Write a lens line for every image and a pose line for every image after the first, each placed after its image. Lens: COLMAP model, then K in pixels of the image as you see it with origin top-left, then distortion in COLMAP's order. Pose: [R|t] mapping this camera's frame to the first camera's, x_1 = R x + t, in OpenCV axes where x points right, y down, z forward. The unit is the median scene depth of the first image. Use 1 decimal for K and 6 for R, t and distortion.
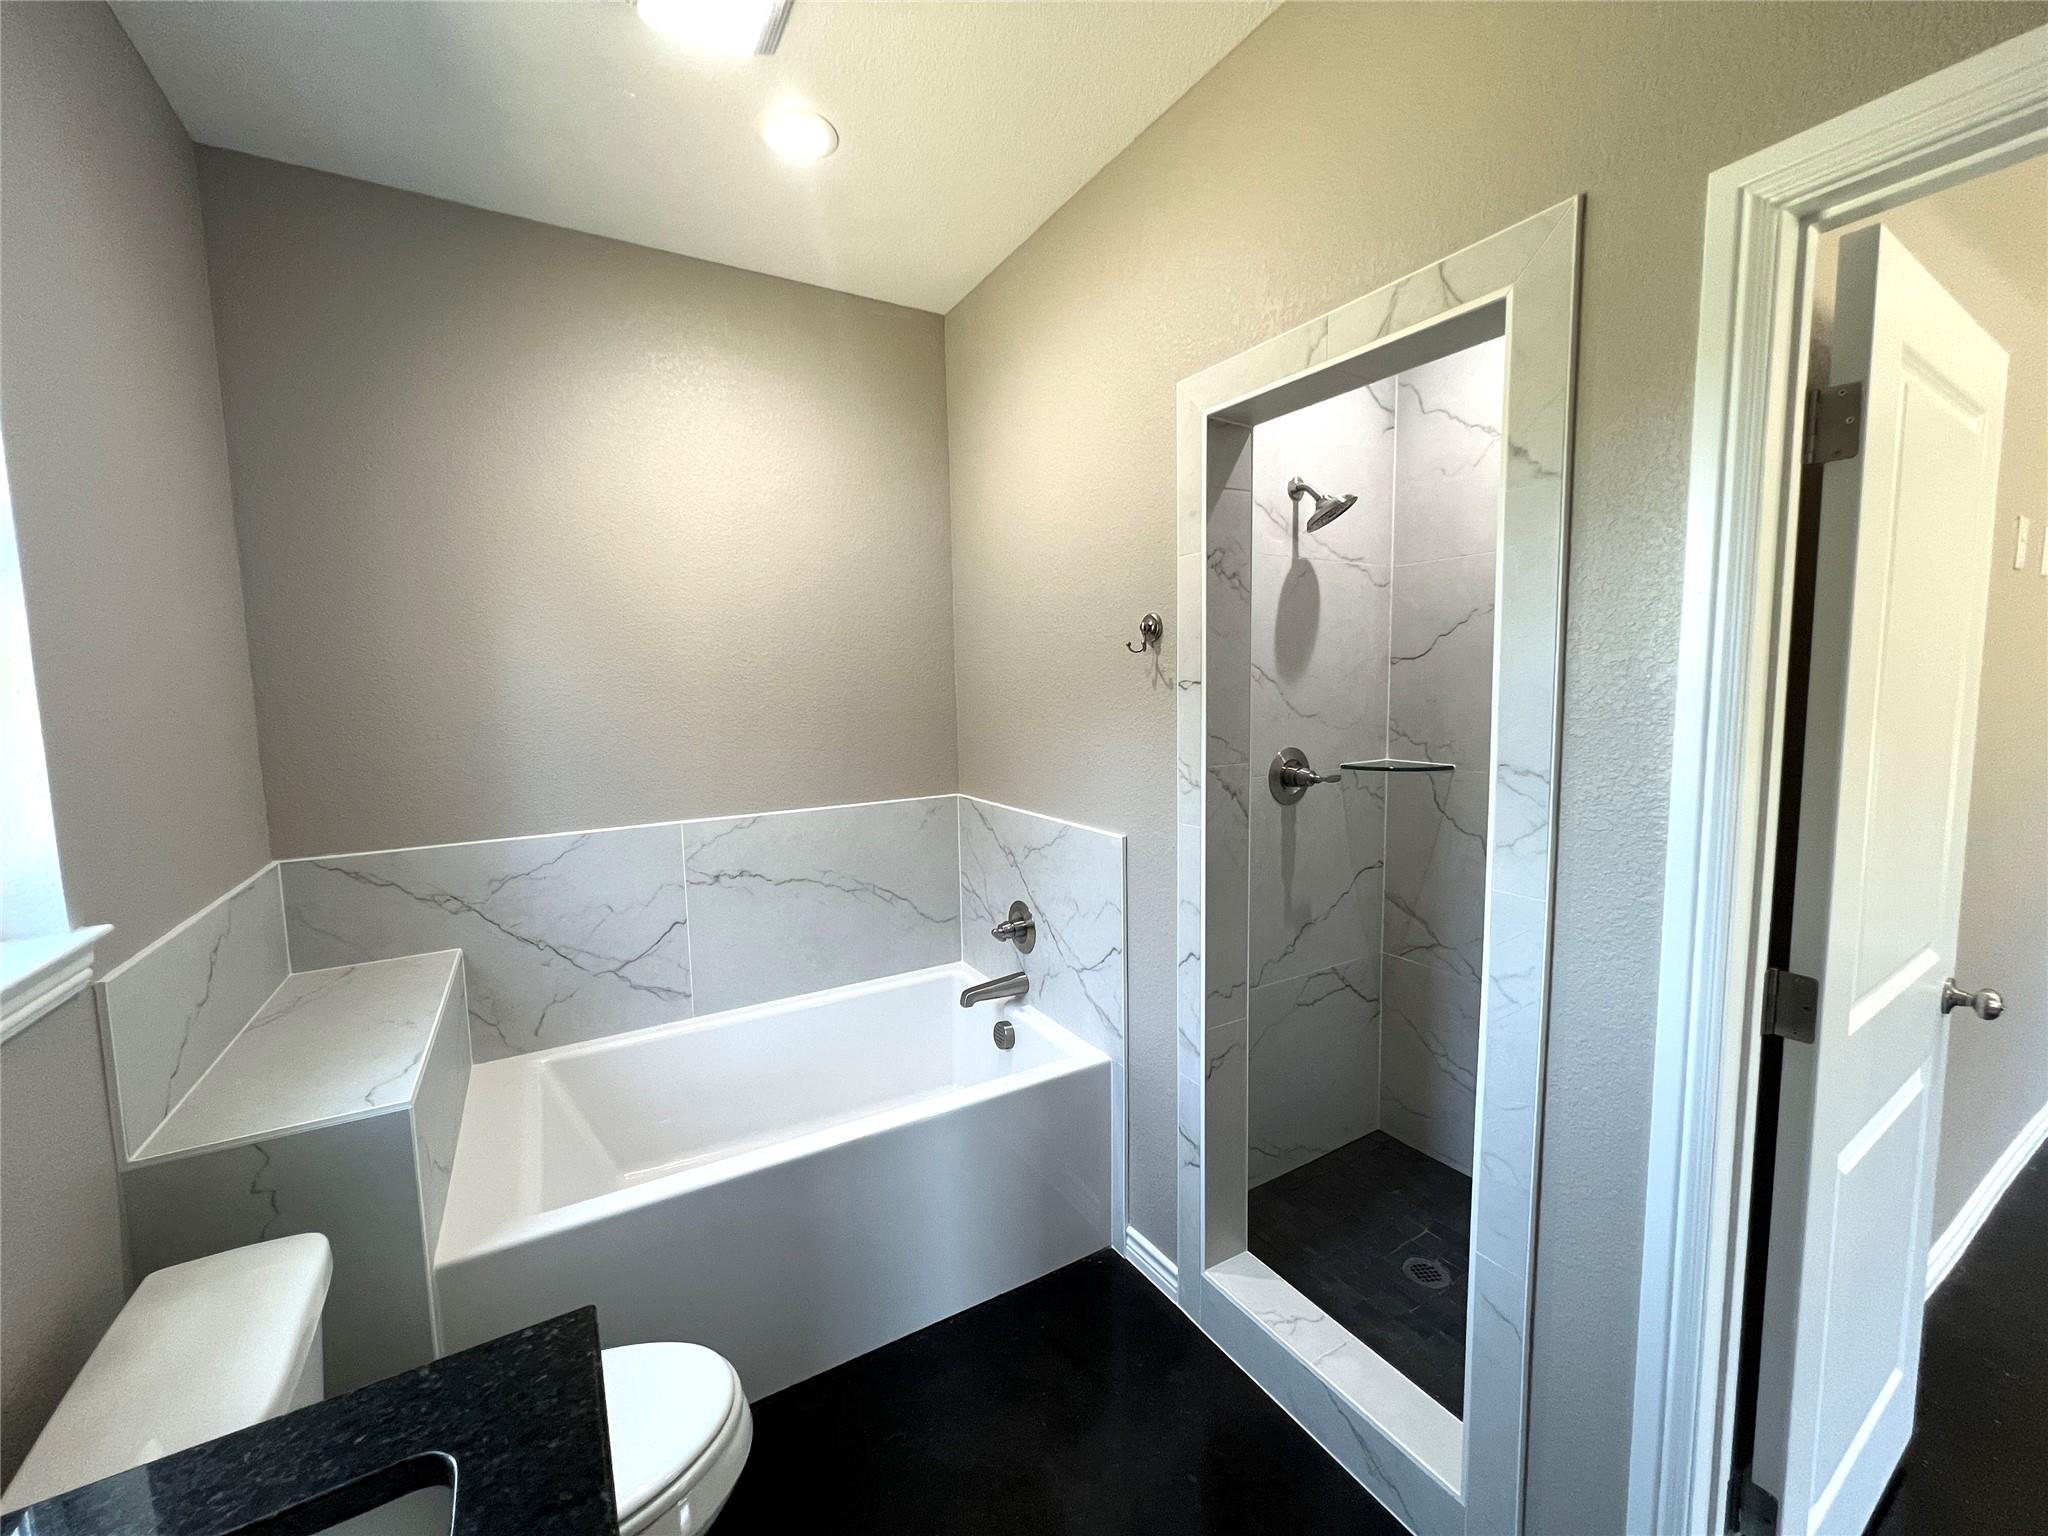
lens RADIAL K [[814.5, 0, 1018.1], [0, 814.5, 761.5], [0, 0, 1]] dist [0.000506, 0.000003]
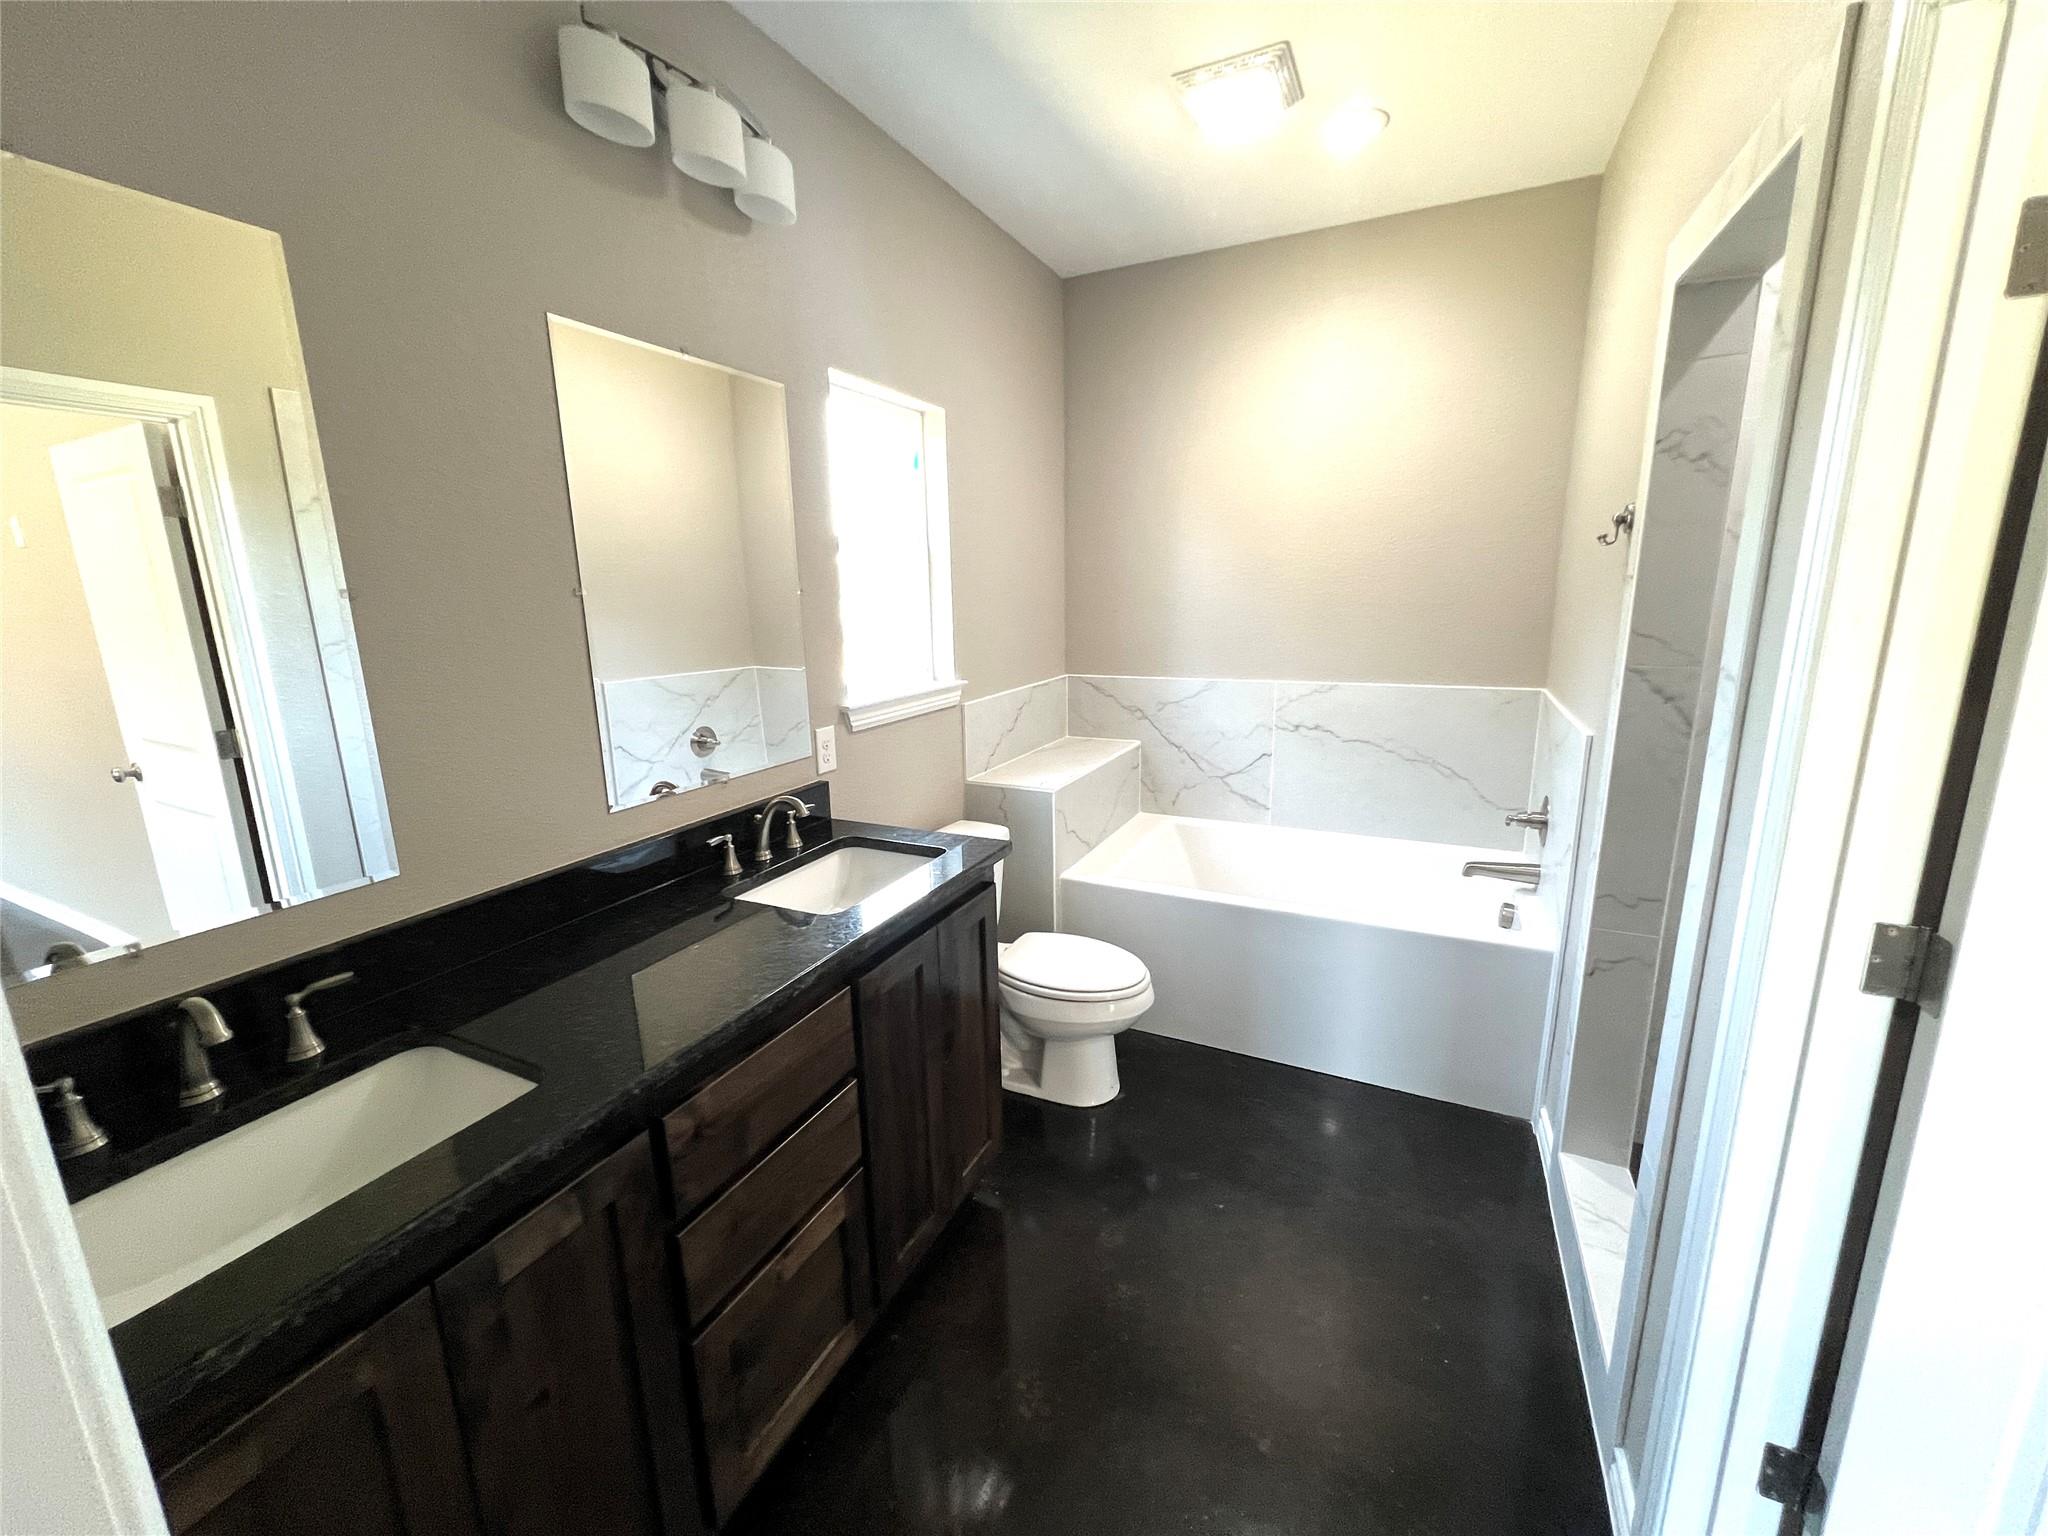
lens RADIAL K [[814.5, 0, 1034.3], [0, 814.5, 759.6], [0, 0, 1]] dist [0.000506, 0.000003]
pose [[0.562723, 0.179580, -0.806904, 0.554419], [-0.073503, 0.983122, 0.167538, 0.005061], [0.823371, -0.034968, 0.566425, -0.119433]]
